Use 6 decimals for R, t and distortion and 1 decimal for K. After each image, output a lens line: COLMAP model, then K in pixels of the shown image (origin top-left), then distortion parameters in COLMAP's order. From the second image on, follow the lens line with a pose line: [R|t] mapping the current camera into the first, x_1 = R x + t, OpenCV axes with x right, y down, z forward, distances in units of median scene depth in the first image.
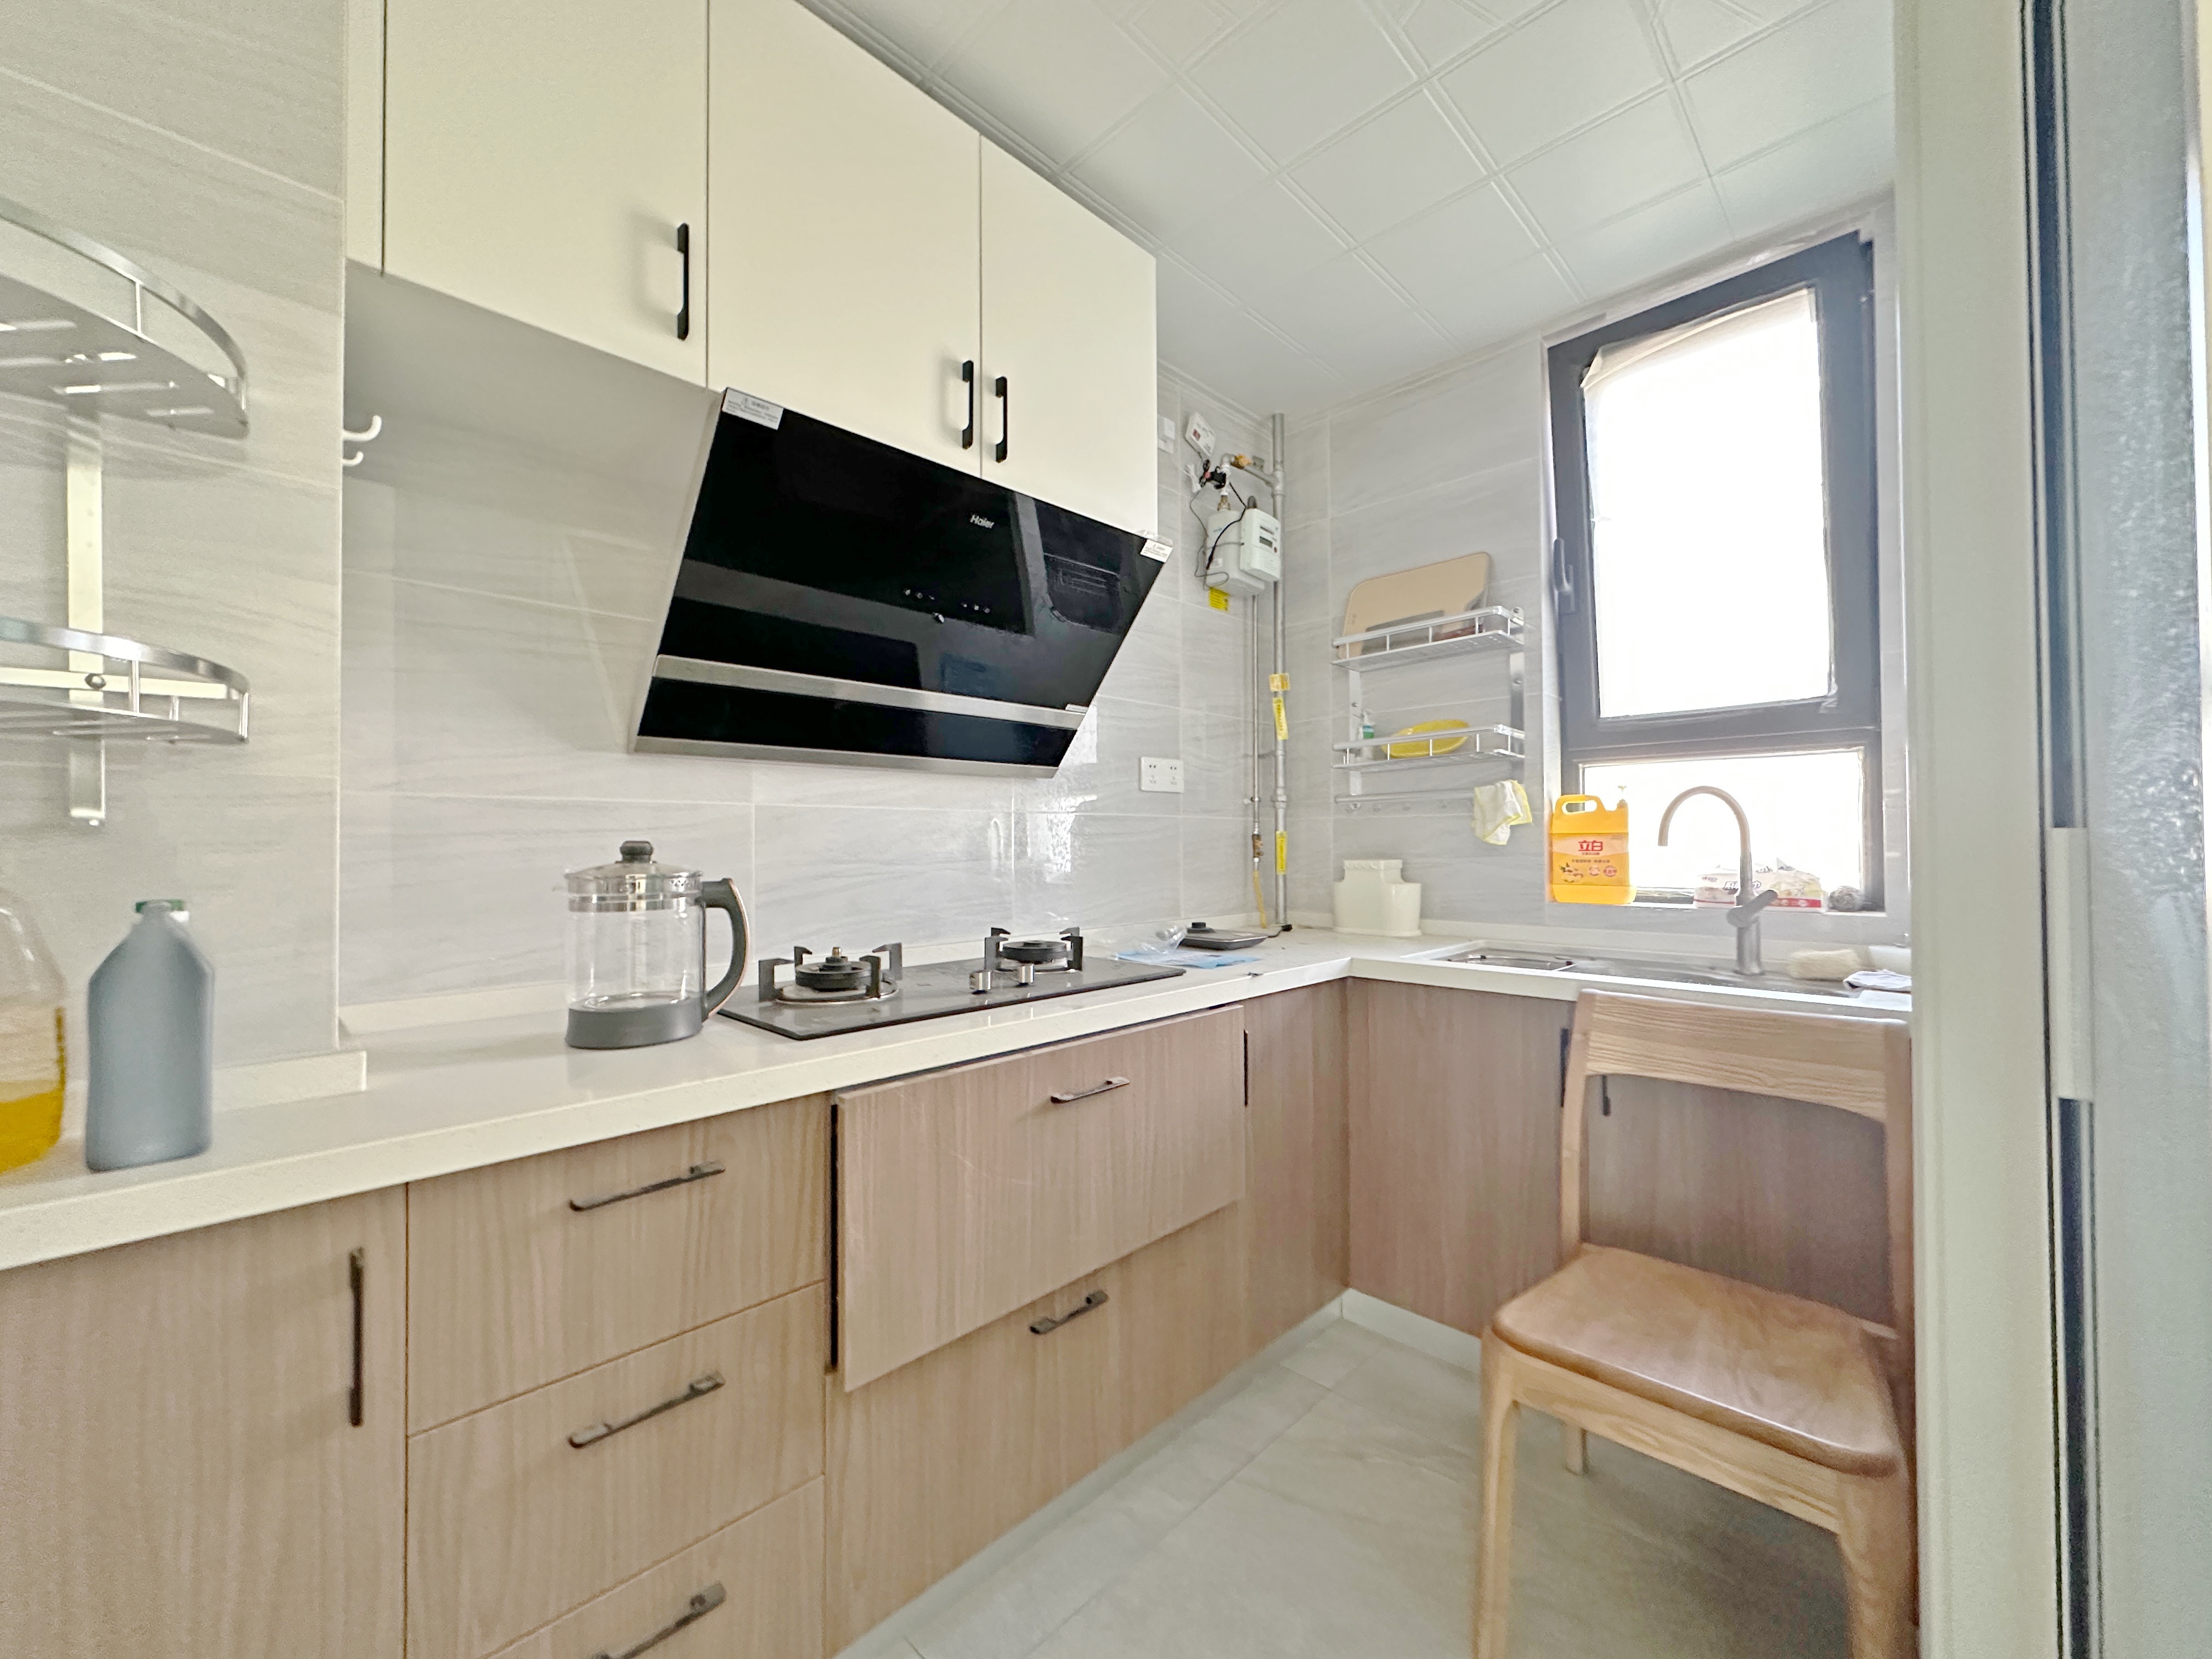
lens RADIAL K [[879.4, 0, 1111.2], [0, 879.4, 829.6], [0, 0, 1]] dist [0.000993, 0.000049]
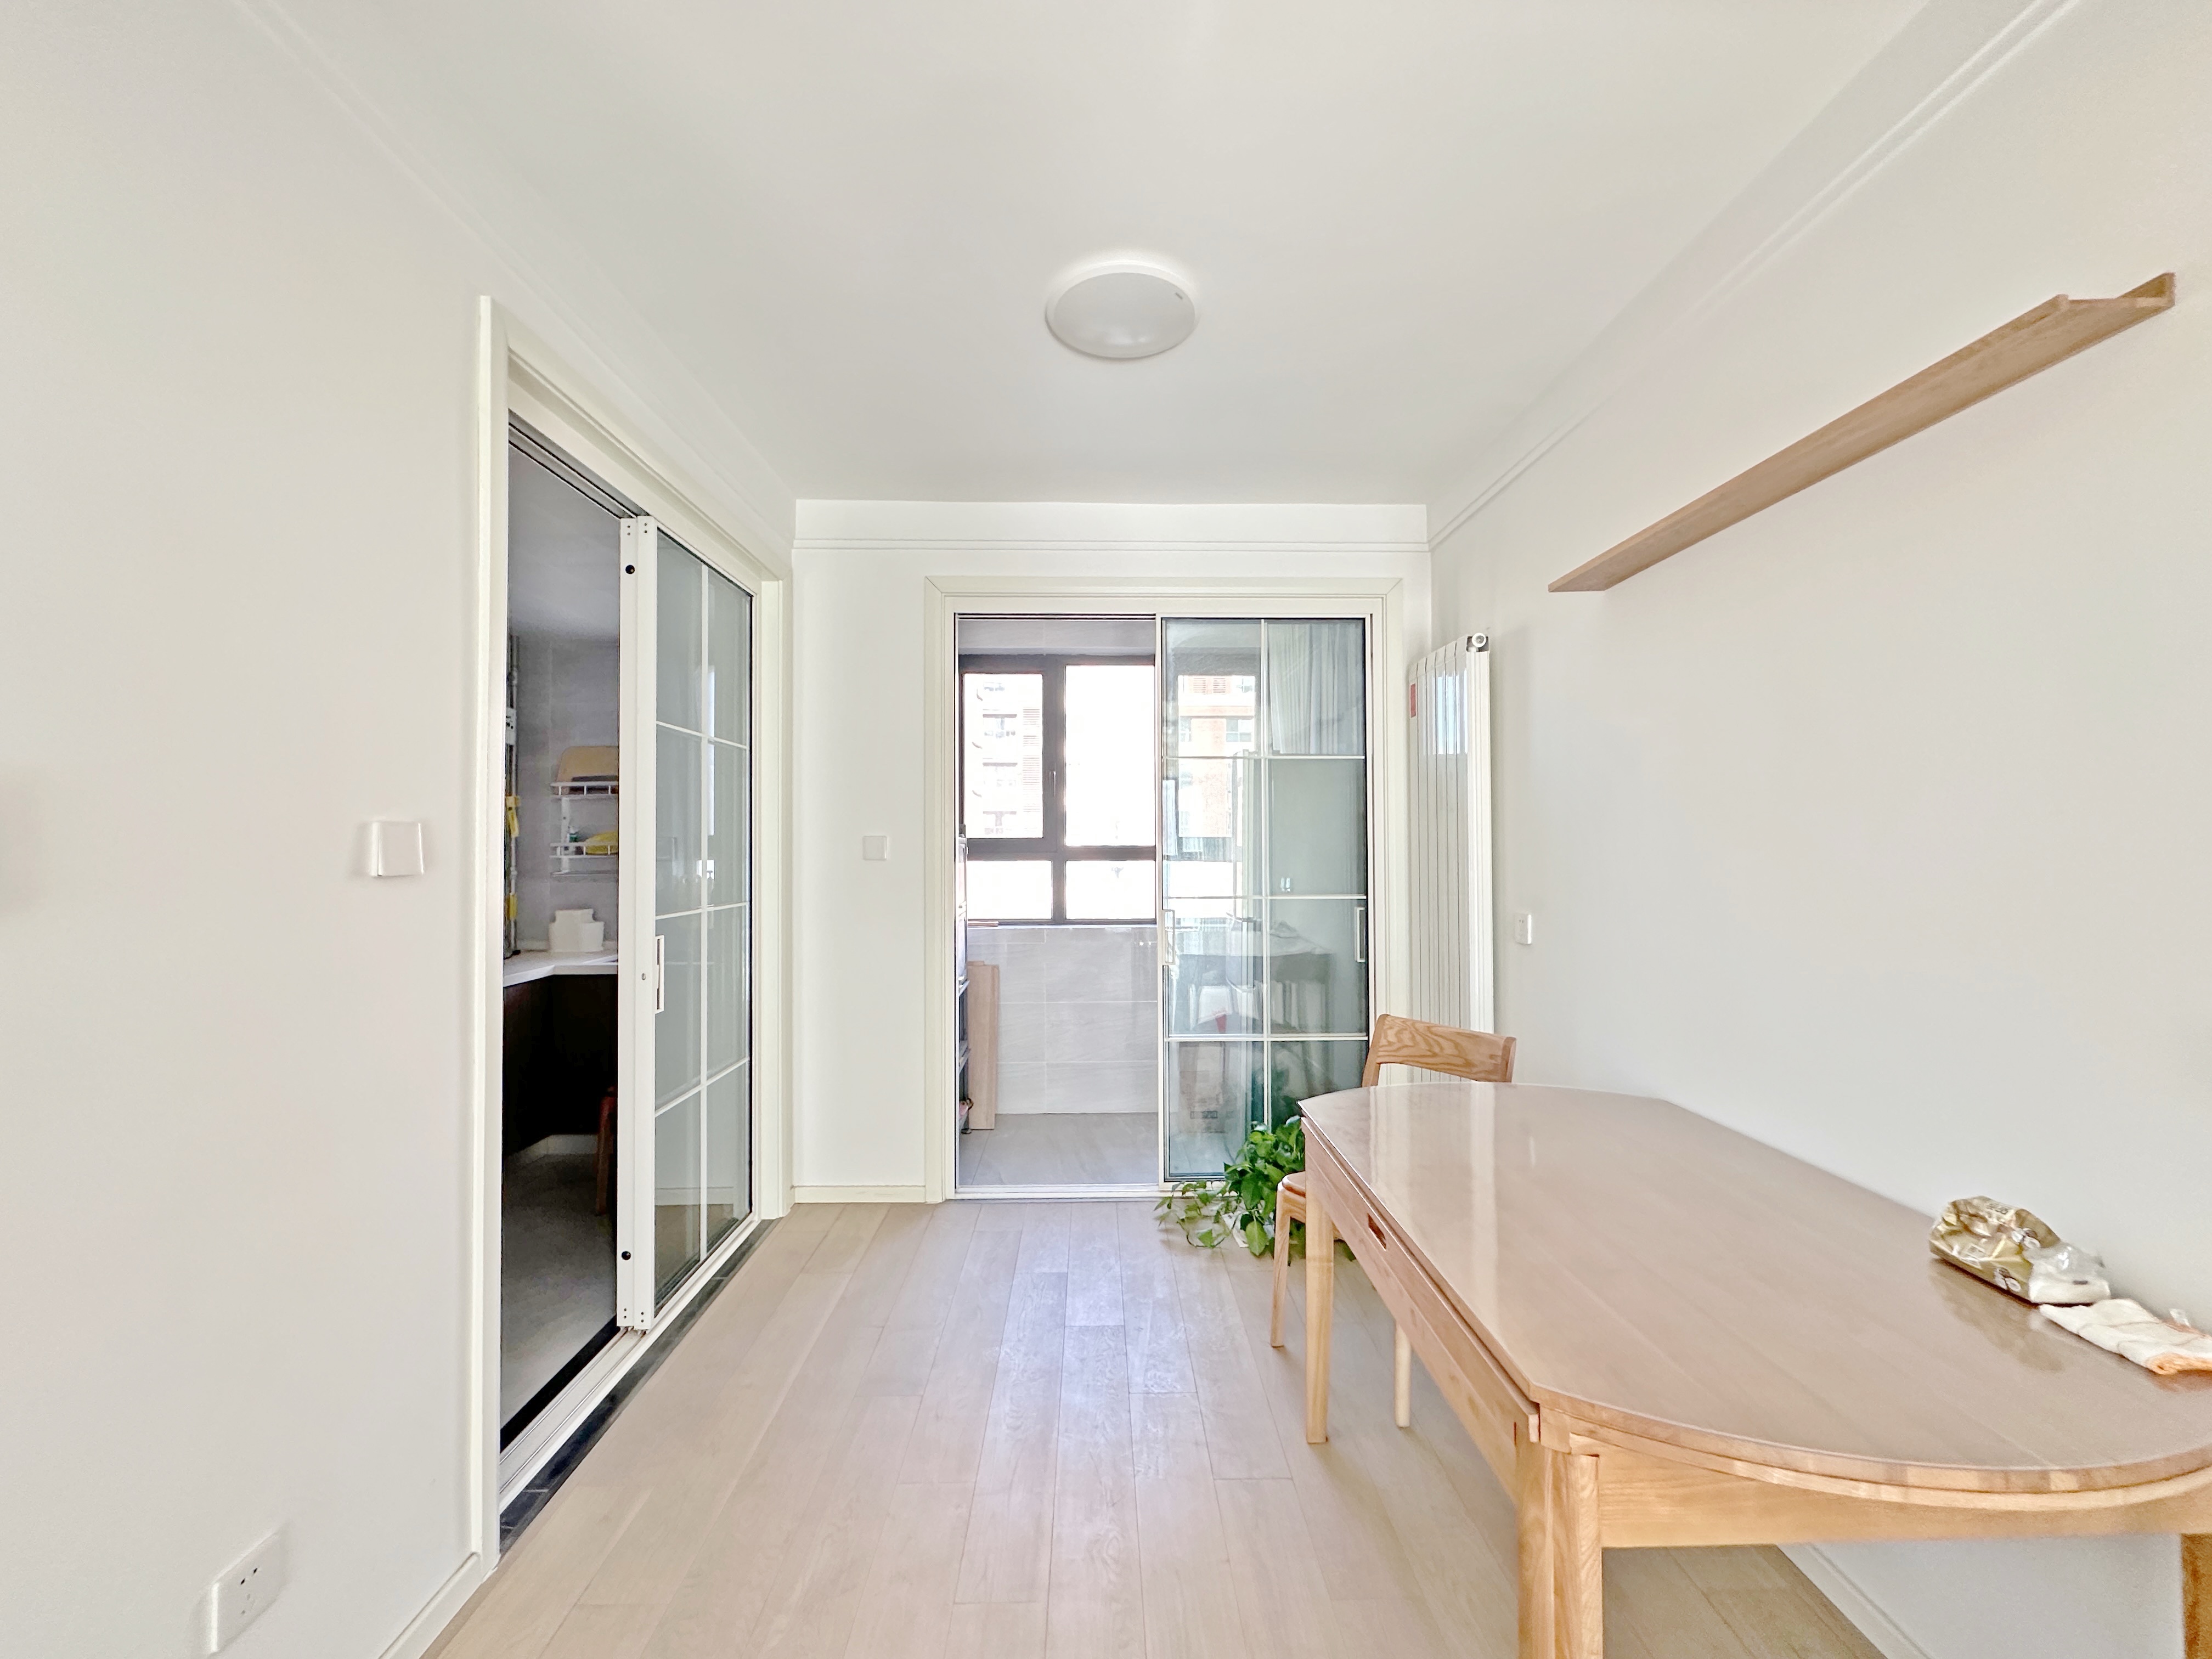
lens RADIAL K [[879.4, 0, 1116.9], [0, 879.4, 832.9], [0, 0, 1]] dist [0.000993, 0.000049]
pose [[0.701467, 0.014266, 0.712559, -0.196667], [-0.011215, 0.999897, -0.008979, -0.115205], [-0.712613, -0.001693, 0.701555, -1.000863]]
